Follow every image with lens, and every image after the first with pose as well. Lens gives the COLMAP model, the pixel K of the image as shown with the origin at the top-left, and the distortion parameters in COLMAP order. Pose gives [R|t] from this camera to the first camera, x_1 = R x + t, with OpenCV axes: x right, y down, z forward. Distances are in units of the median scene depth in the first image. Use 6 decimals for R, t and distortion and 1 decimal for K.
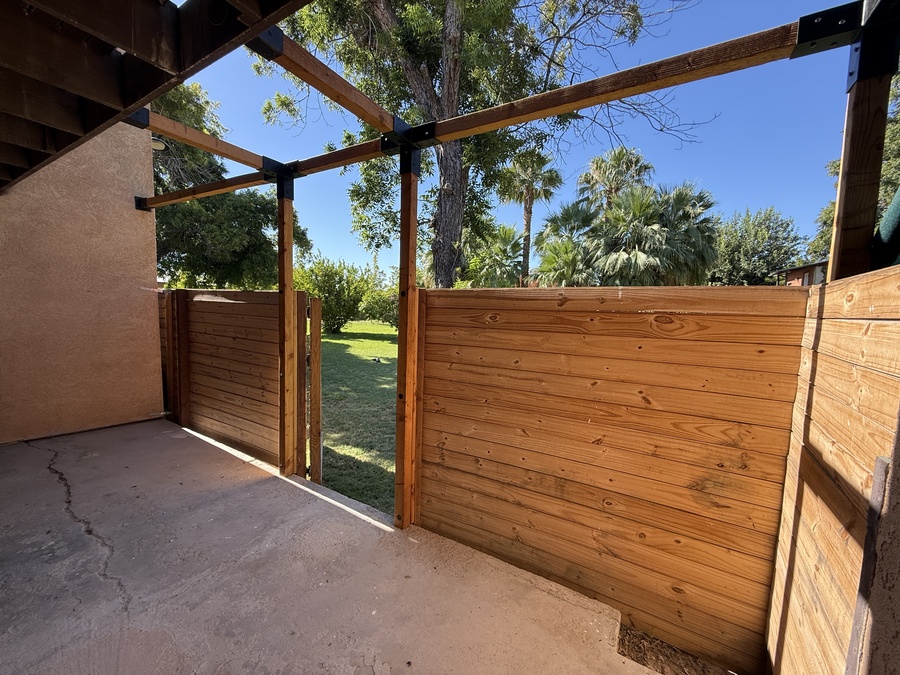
lens RADIAL K [[359.3, 0, 448.3], [0, 359.3, 338.3], [0, 0, 1]] dist [-0.000235, 0.000064]
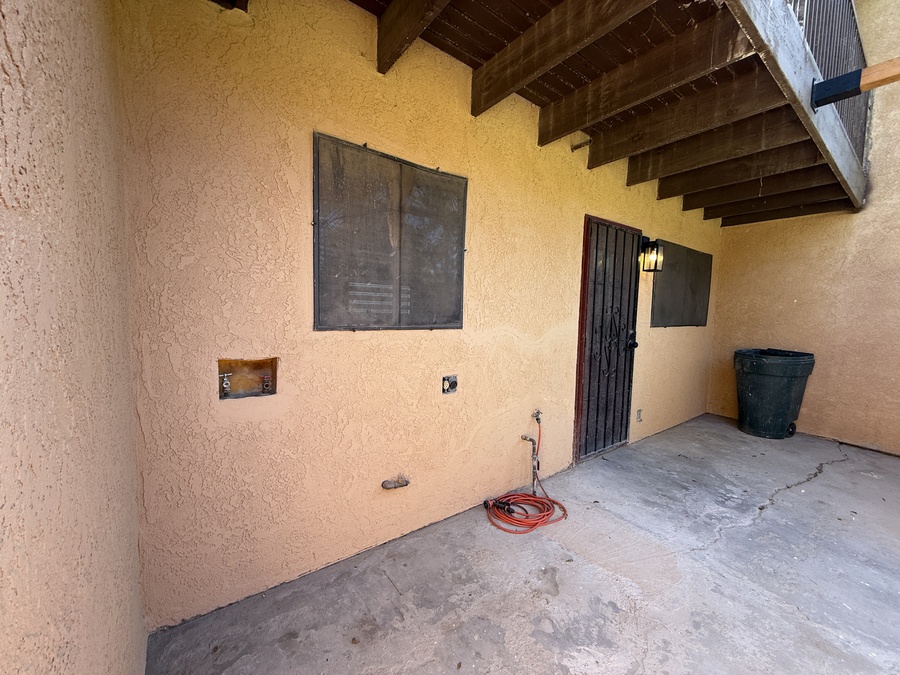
lens RADIAL K [[359.3, 0, 447.8], [0, 359.3, 338.0], [0, 0, 1]] dist [-0.000235, 0.000064]
pose [[-0.378228, 0.024193, -0.925396, 0.225993], [-0.114062, 0.990823, 0.072523, 0.038601], [0.918658, 0.132983, -0.371998, 0.298175]]
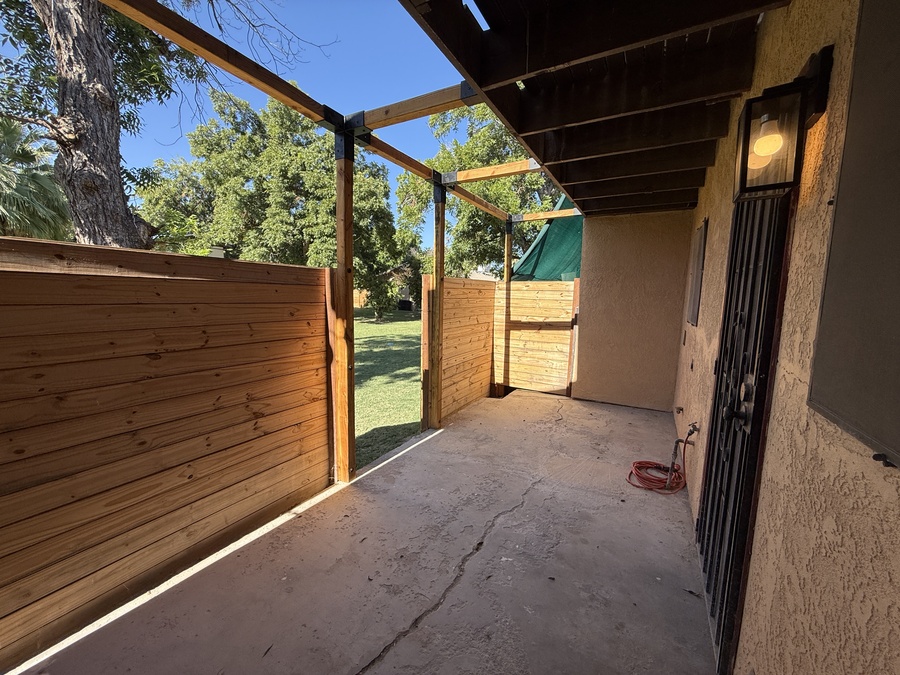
lens RADIAL K [[359.3, 0, 449.4], [0, 359.3, 340.5], [0, 0, 1]] dist [-0.000235, 0.000064]
pose [[-0.029874, -0.162813, 0.986205, -1.157735], [0.063078, 0.984371, 0.164421, -0.077820], [-0.997561, 0.067119, -0.019137, 0.679848]]
